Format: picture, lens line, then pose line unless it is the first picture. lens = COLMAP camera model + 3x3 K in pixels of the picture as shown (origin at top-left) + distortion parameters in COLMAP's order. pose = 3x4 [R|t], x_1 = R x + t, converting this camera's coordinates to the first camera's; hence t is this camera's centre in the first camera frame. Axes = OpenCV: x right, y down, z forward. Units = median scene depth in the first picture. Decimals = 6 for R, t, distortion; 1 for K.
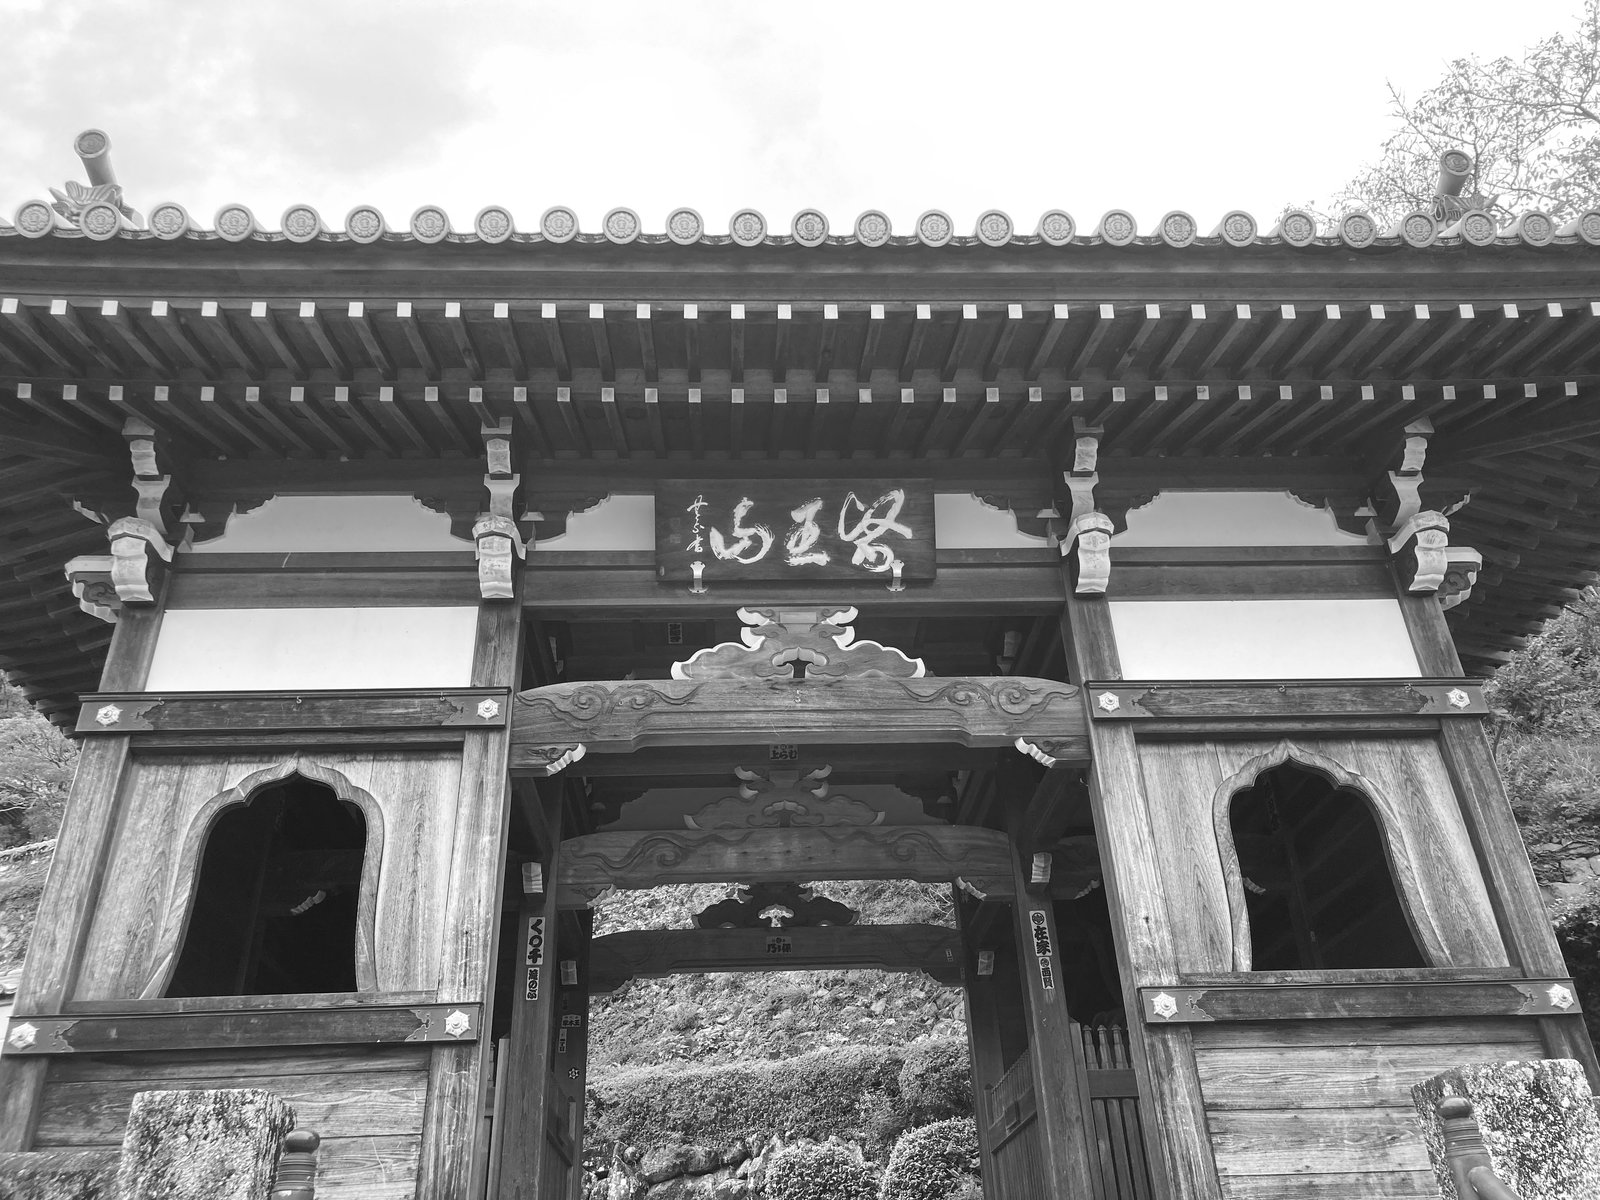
lens RADIAL K [[1315.7, 0, 791.1], [0, 1315.7, 566.1], [0, 0, 1]] dist [0.065882, -0.092753]
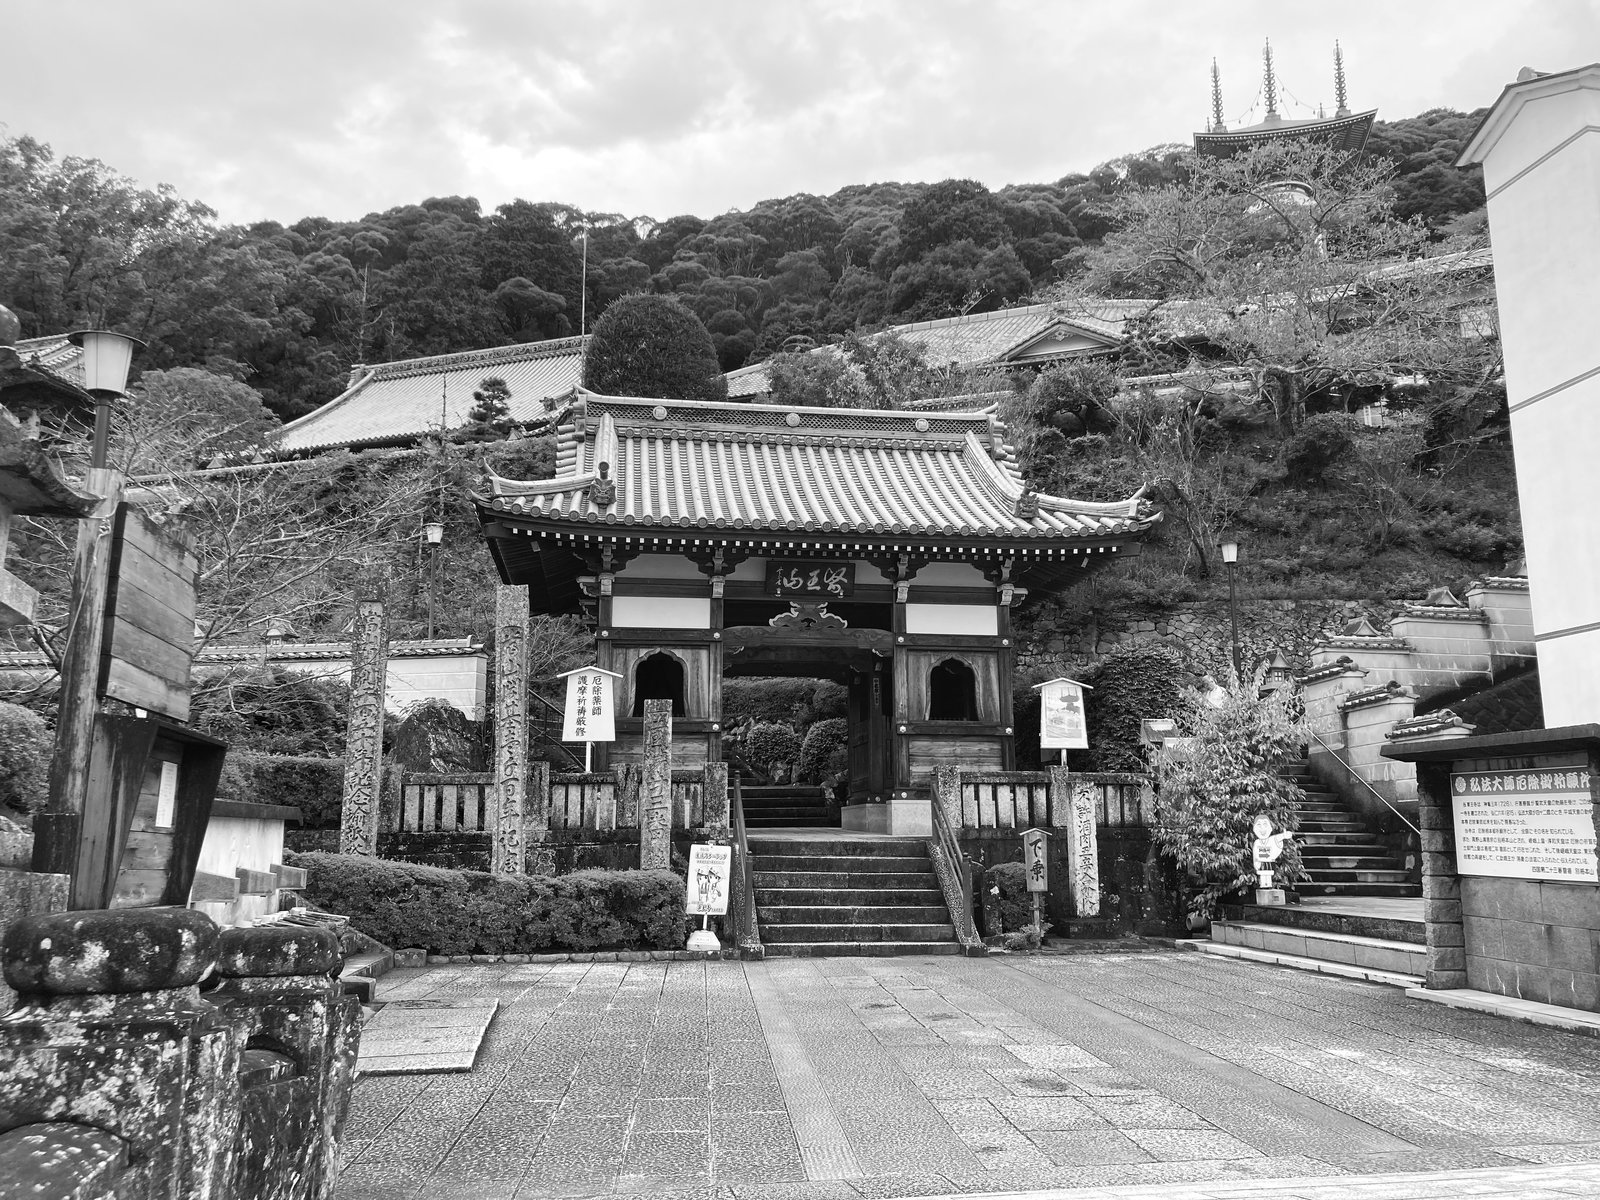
lens RADIAL K [[1307.6, 0, 806.3], [0, 1307.6, 584.1], [0, 0, 1]] dist [0.154384, -0.434677]
pose [[0.993052, 0.052713, 0.105207, -0.291912], [-0.086514, 0.933089, 0.349085, -0.964466], [-0.079766, -0.355762, 0.931166, -1.662924]]
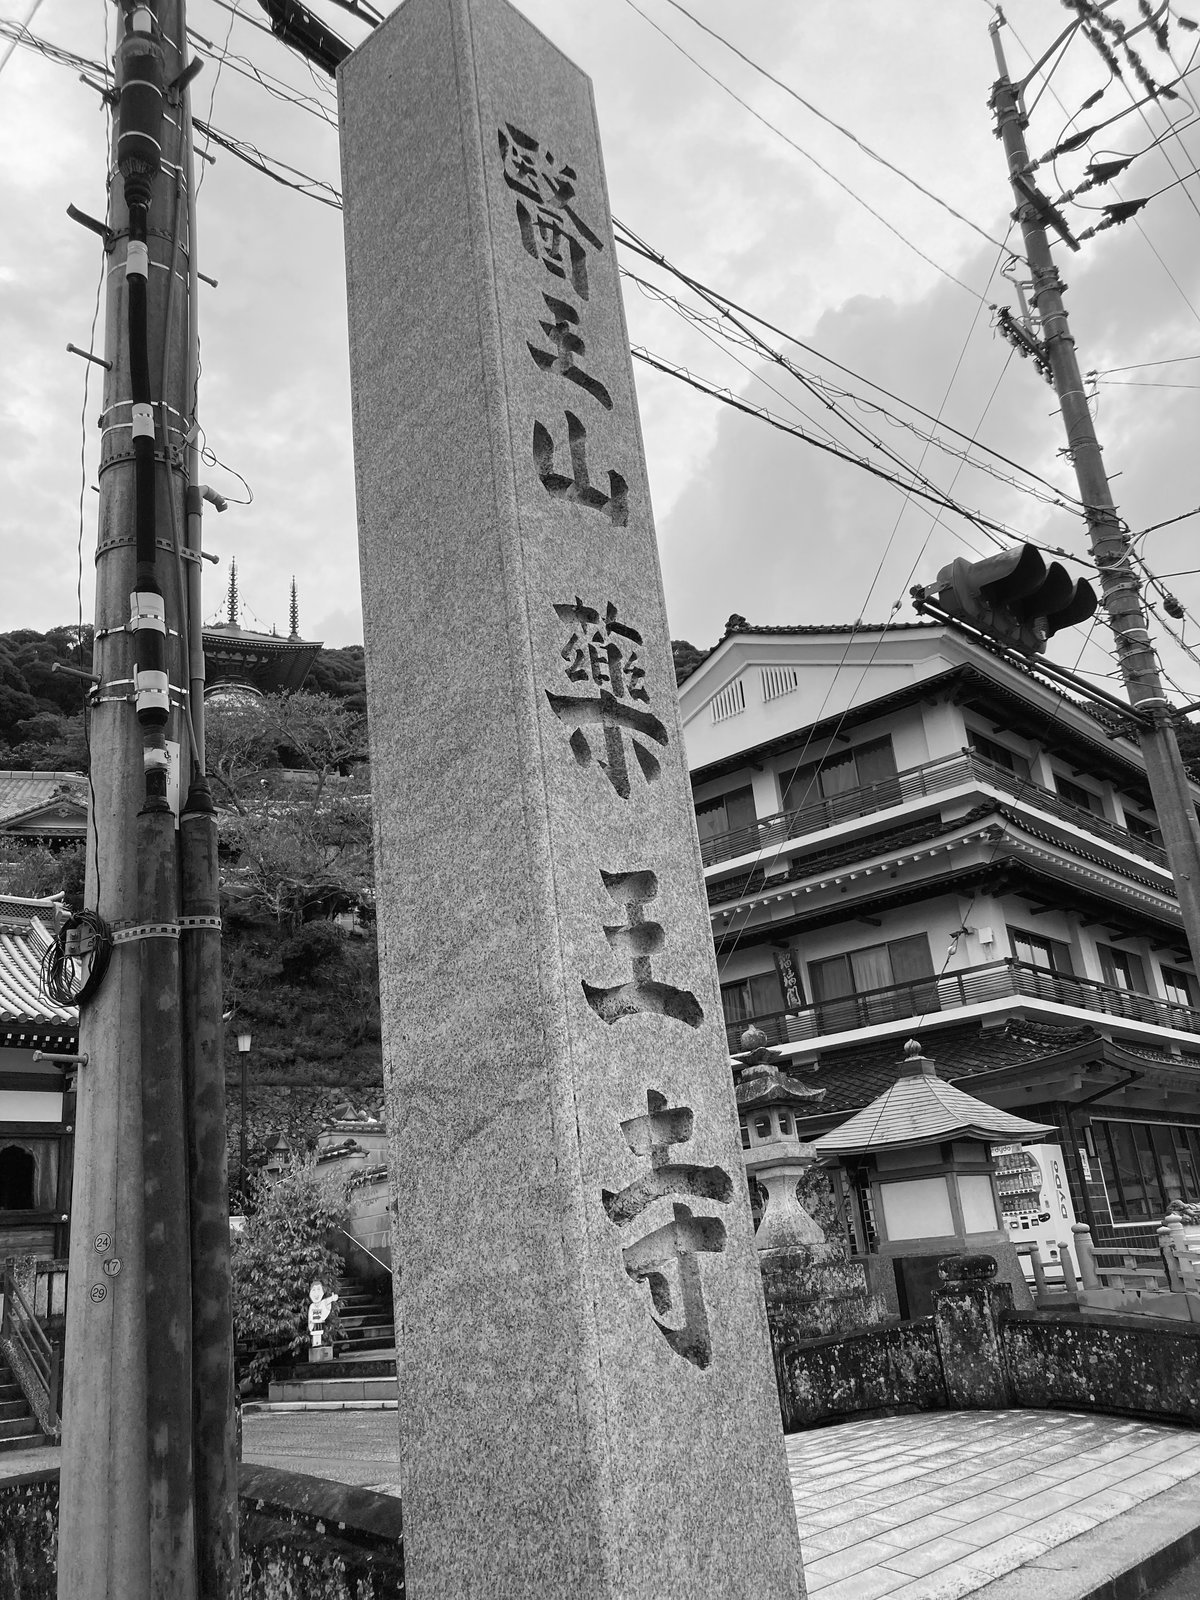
lens RADIAL K [[1330.0, 0, 600.0], [0, 1330.0, 800.0], [0, 0, 1]] dist [0.012733, 0.011108]
pose [[0.721283, 0.211312, 0.659620, -0.817203], [-0.311945, 0.949381, 0.036969, -1.071736], [-0.618418, -0.232431, 0.750690, -1.901187]]
